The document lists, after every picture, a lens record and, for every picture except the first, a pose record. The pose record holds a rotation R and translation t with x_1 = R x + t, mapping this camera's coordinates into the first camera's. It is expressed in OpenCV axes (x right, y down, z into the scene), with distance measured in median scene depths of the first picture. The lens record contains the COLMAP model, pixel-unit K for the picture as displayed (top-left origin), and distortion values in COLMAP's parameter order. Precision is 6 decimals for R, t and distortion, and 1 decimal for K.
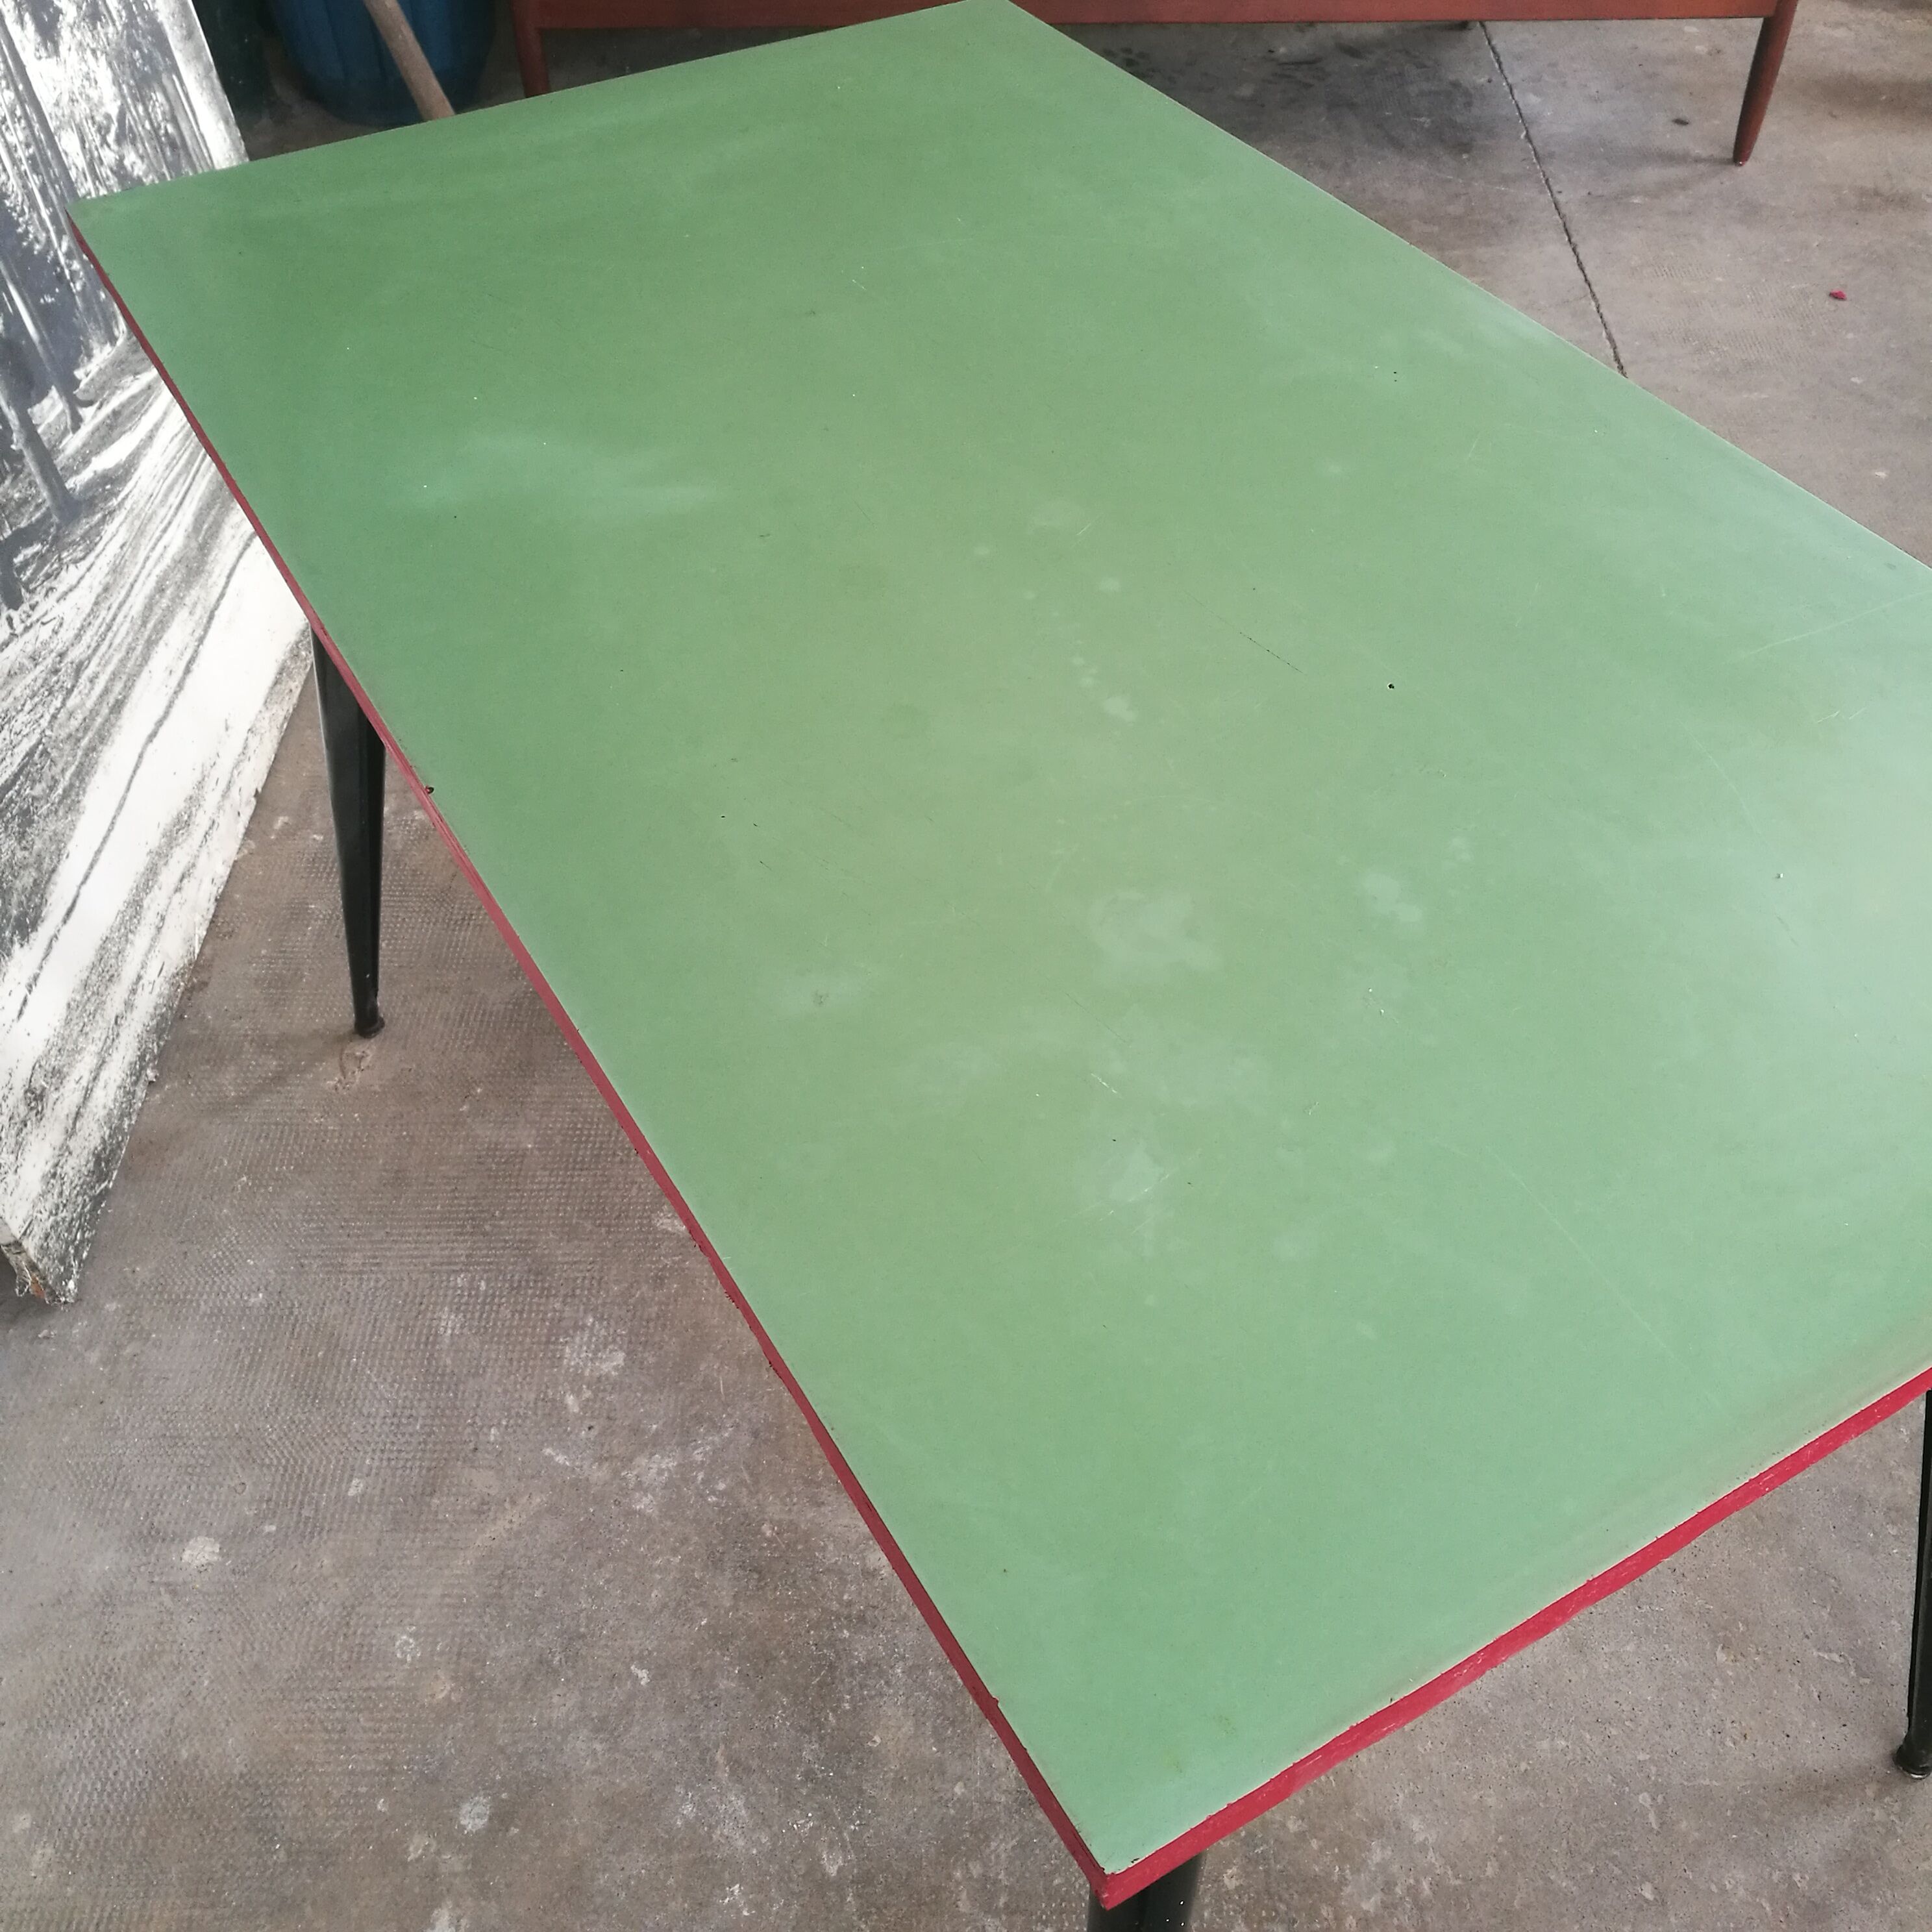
lens RADIAL K [[2000.6, 0, 928.9], [0, 2000.6, 965.0], [0, 0, 1]] dist [-0.006345, 0.030975]
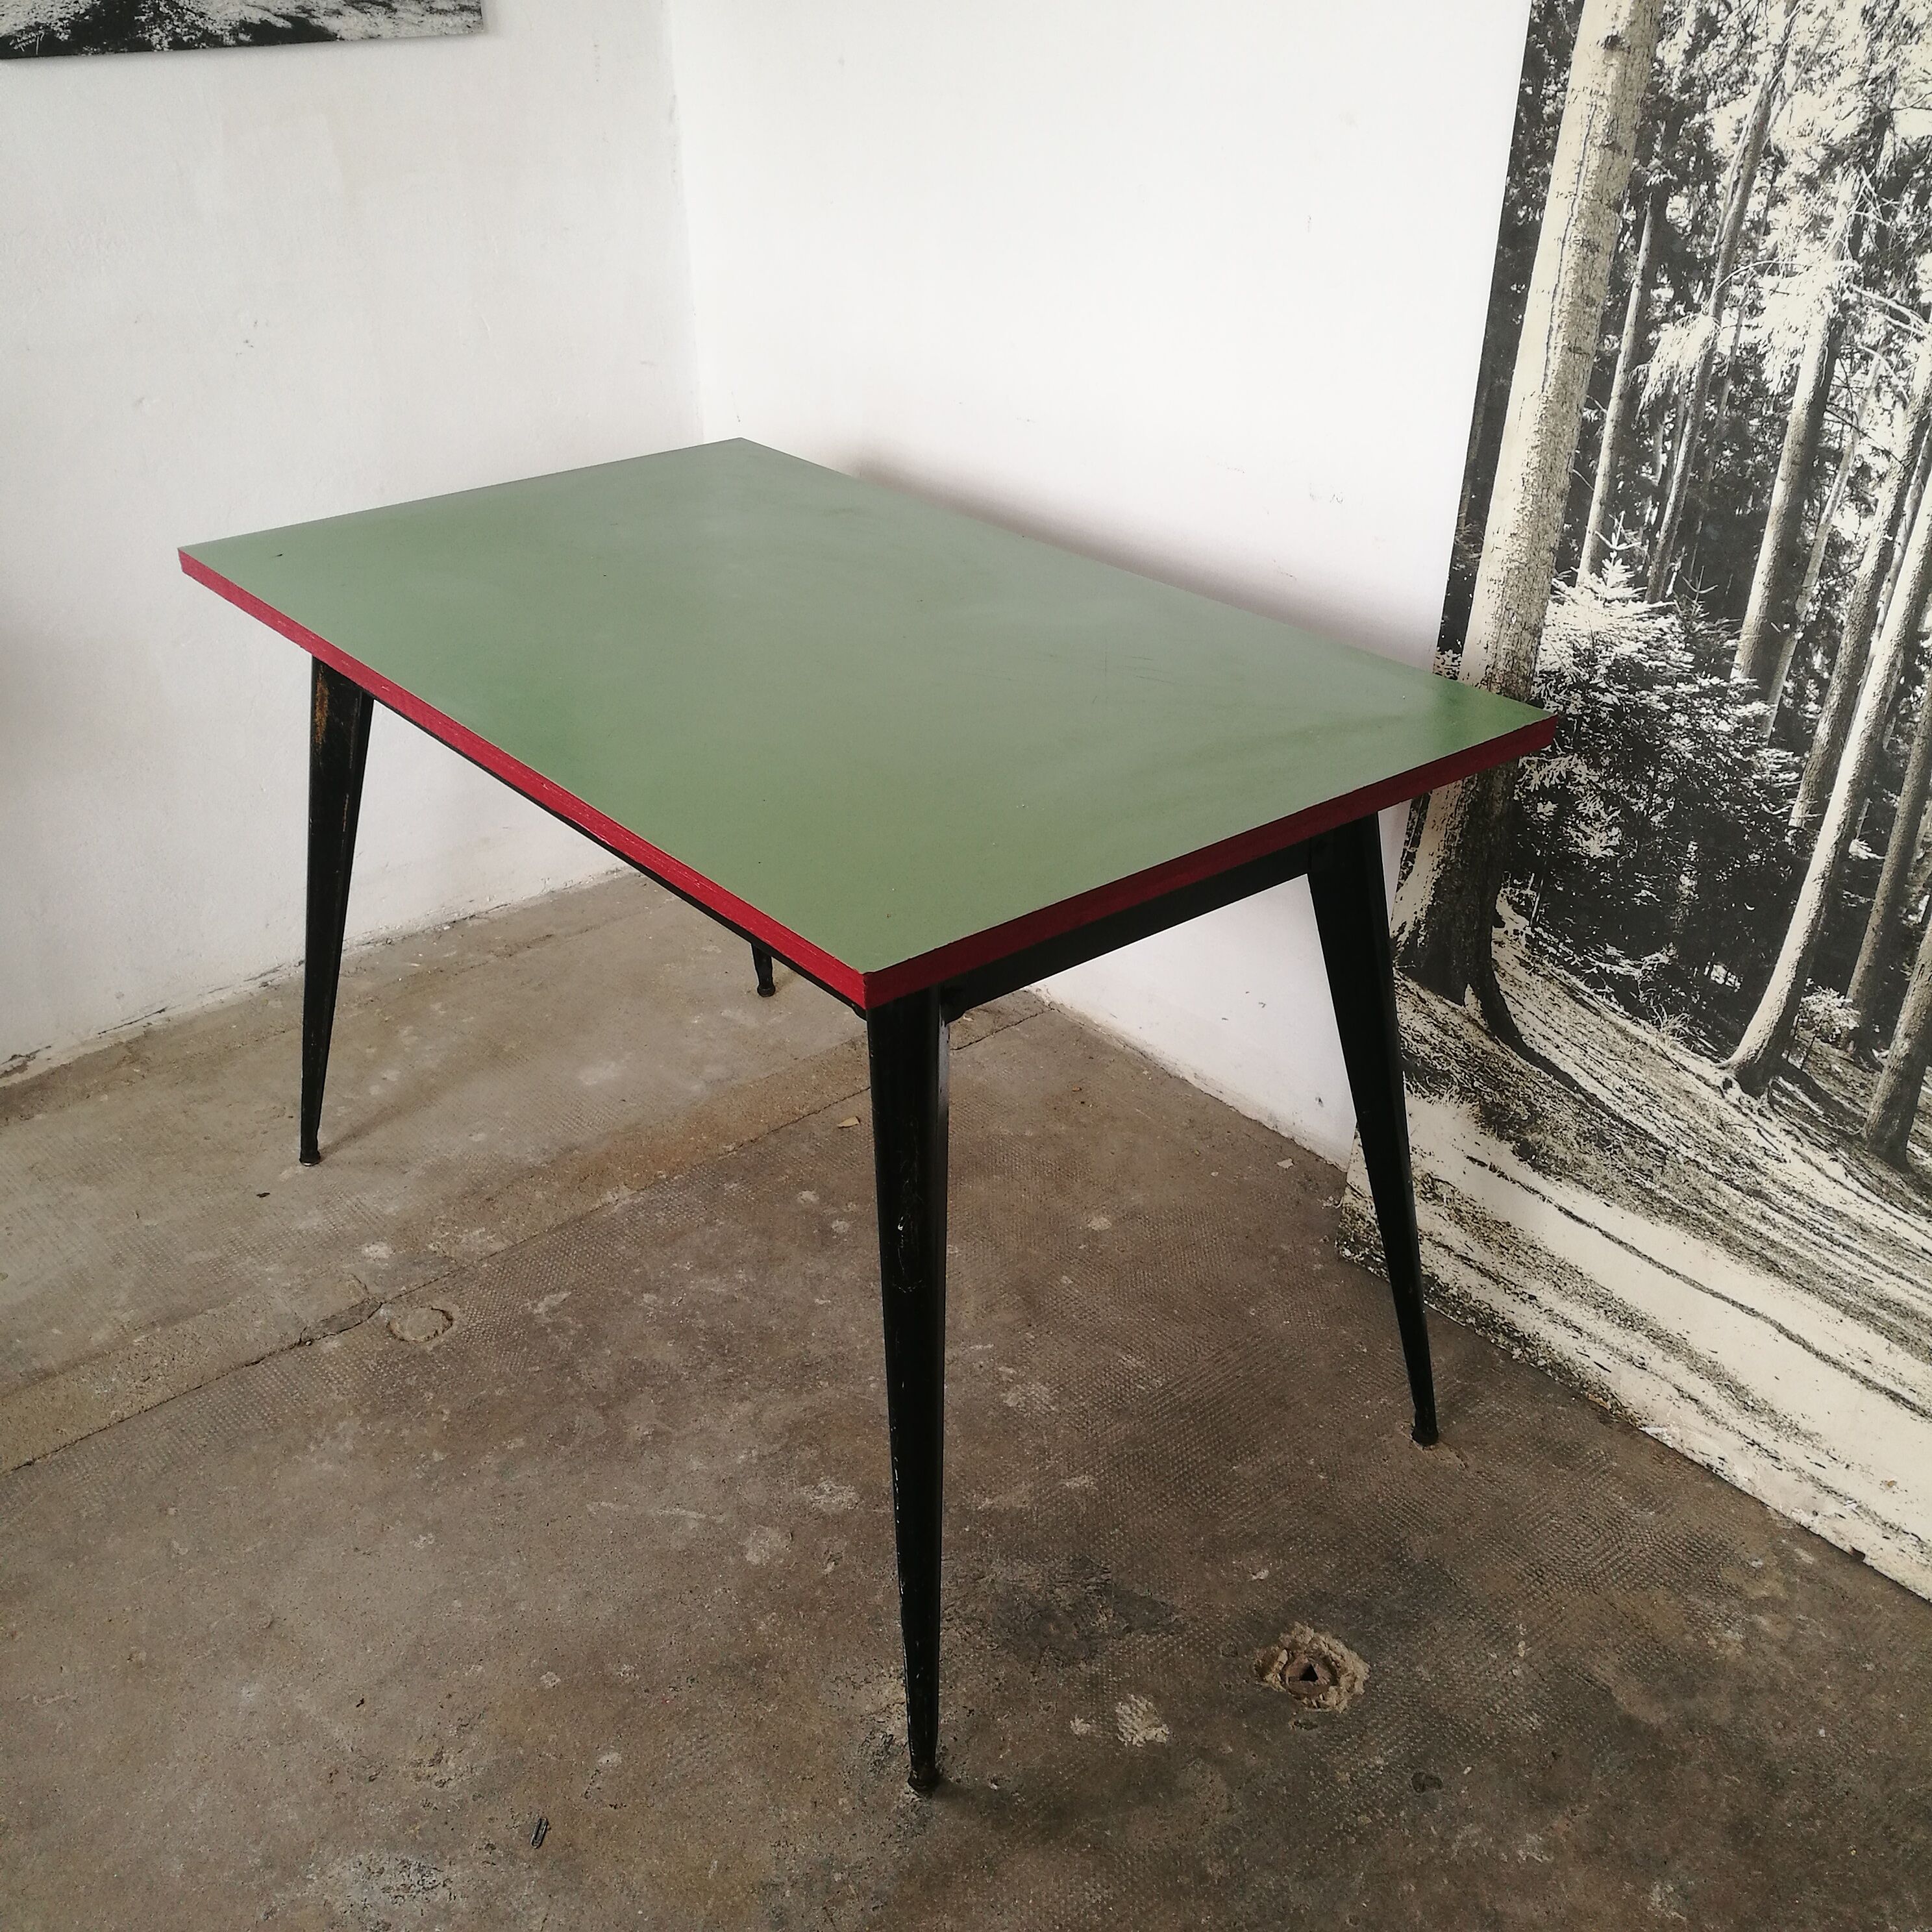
lens RADIAL K [[2039.5, 0, 982.7], [0, 2039.5, 983.8], [0, 0, 1]] dist [-0.070973, 0.126490]
pose [[-0.747691, 0.339947, -0.570434, 0.454349], [-0.462371, 0.350054, 0.814662, -0.850833], [0.476625, 0.872868, -0.104551, 0.786739]]
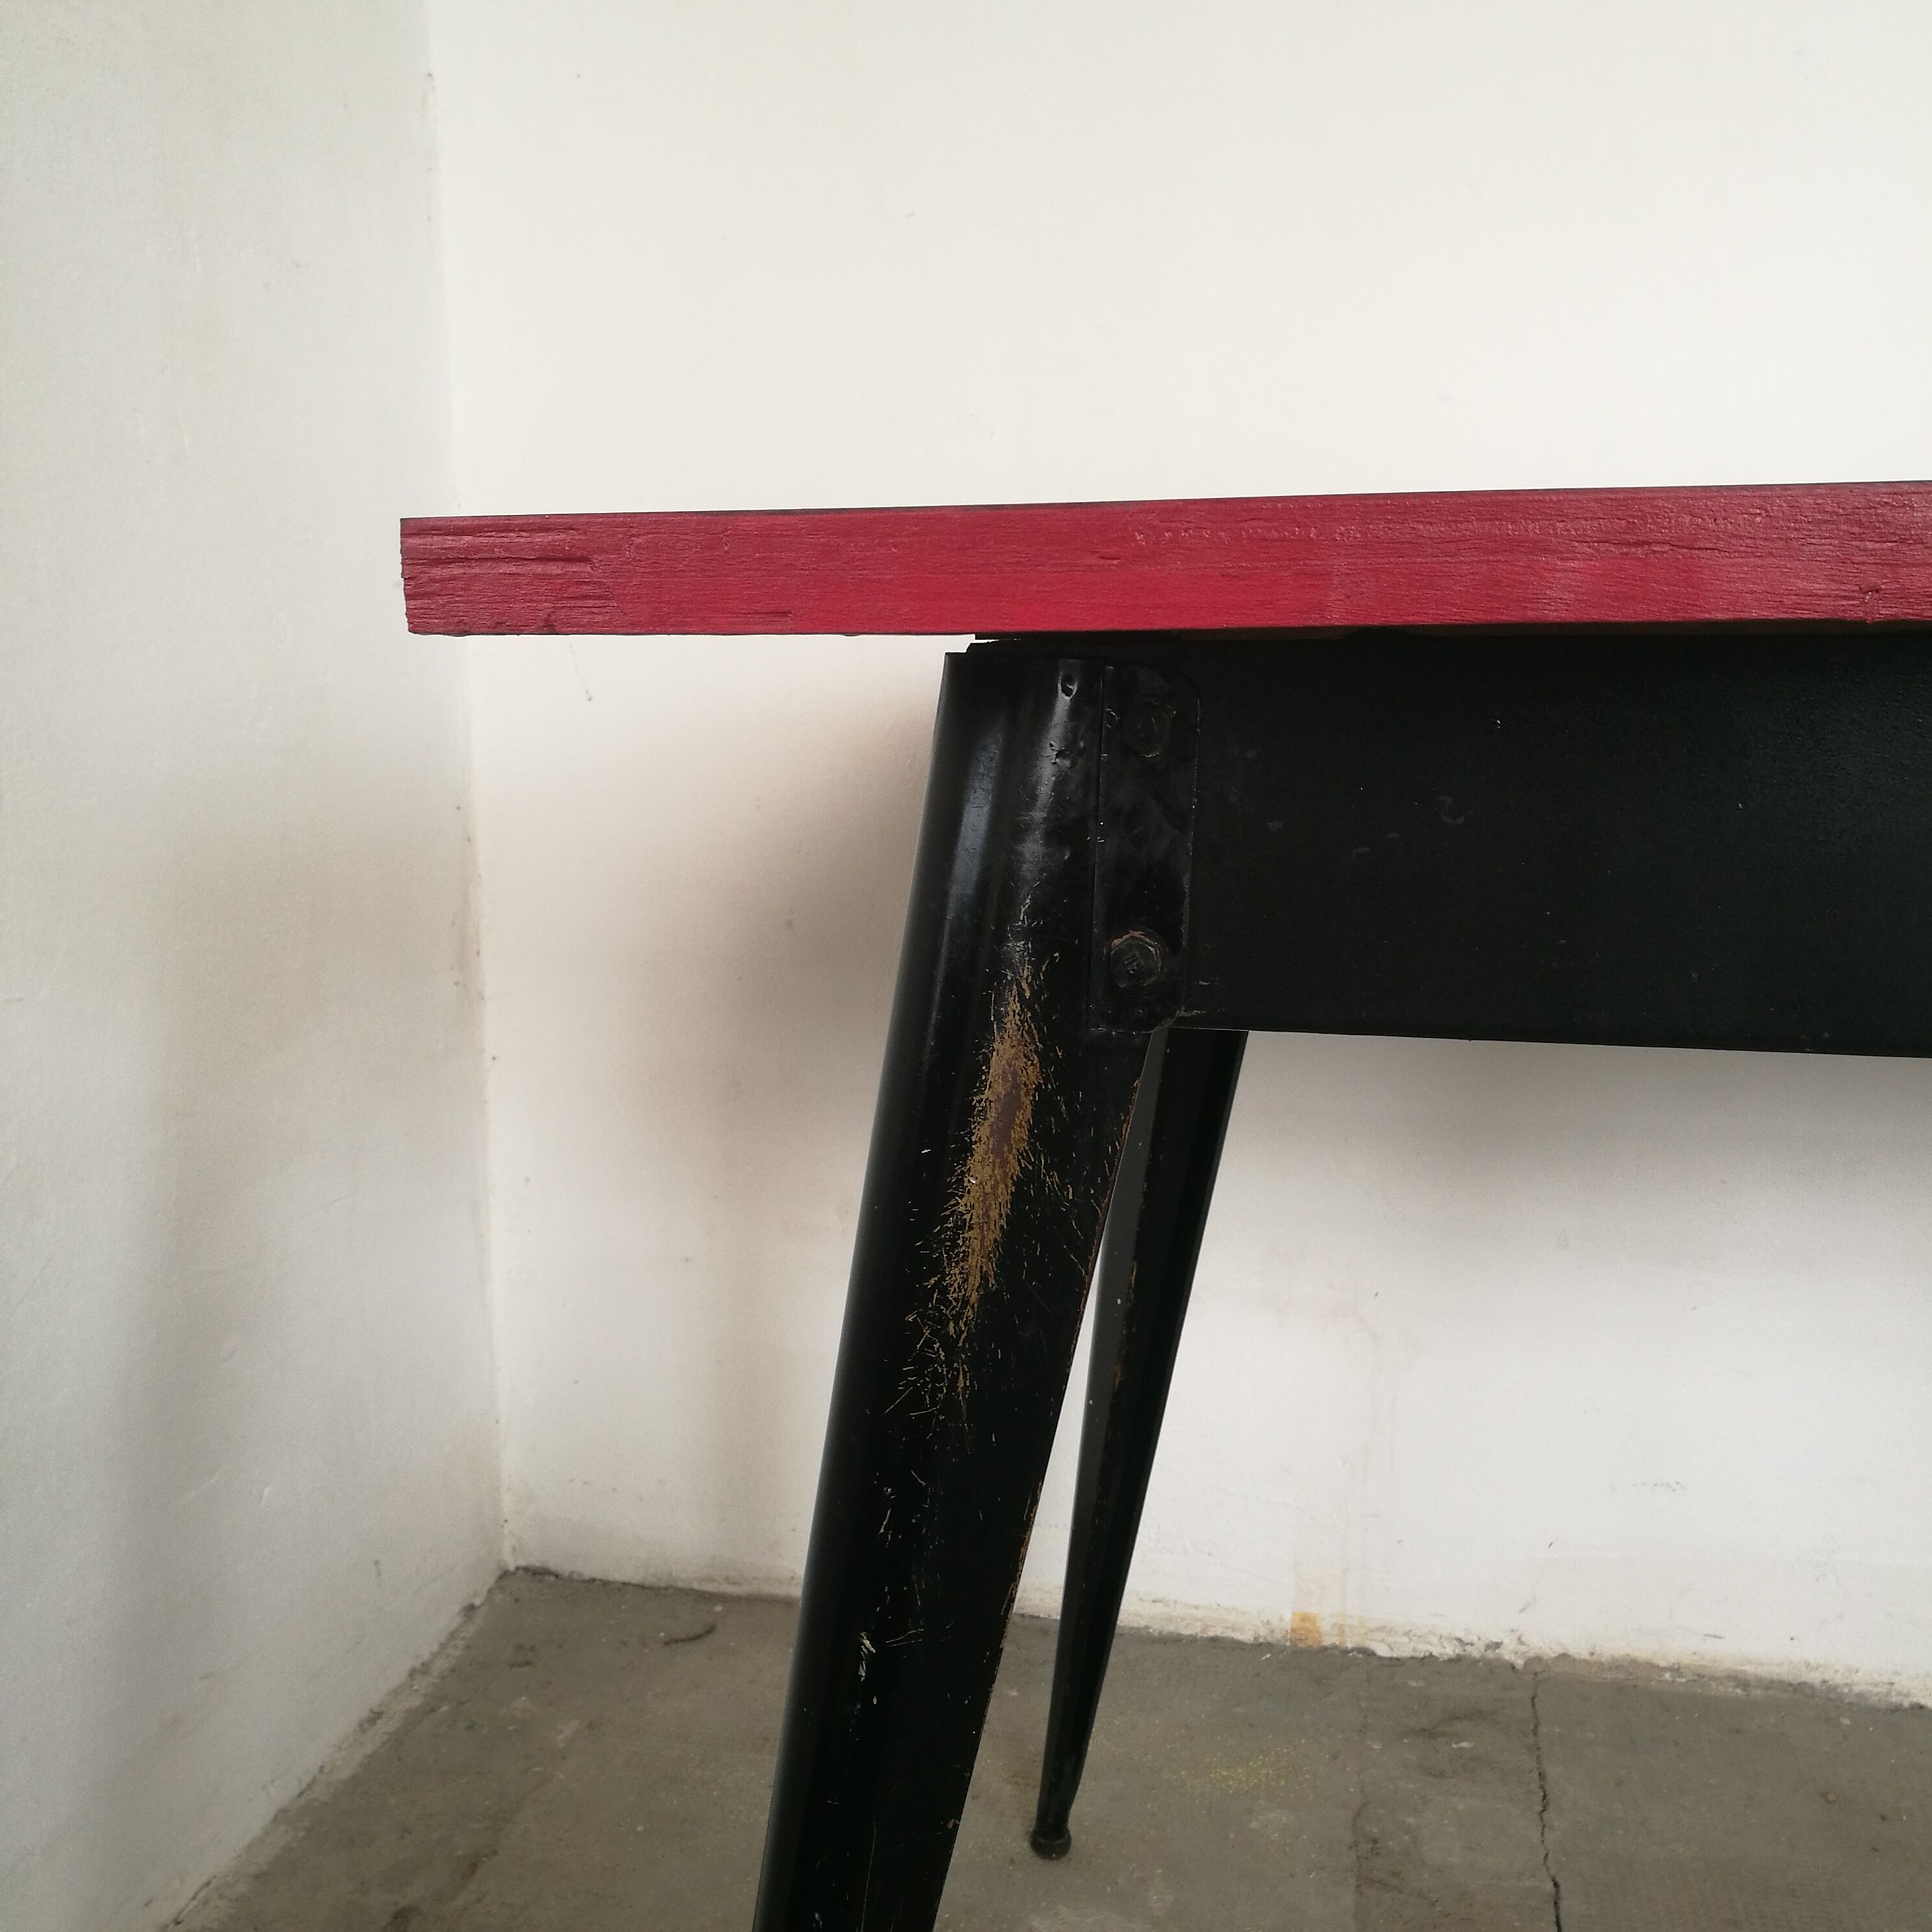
lens RADIAL K [[2060.9, 0, 998.9], [0, 2060.9, 977.4], [0, 0, 1]] dist [-0.081586, 0.188856]
pose [[-0.192997, 0.191573, -0.962316, 0.299323], [-0.691916, 0.668817, 0.271912, 0.146055], [0.695704, 0.718320, 0.003473, 0.318318]]
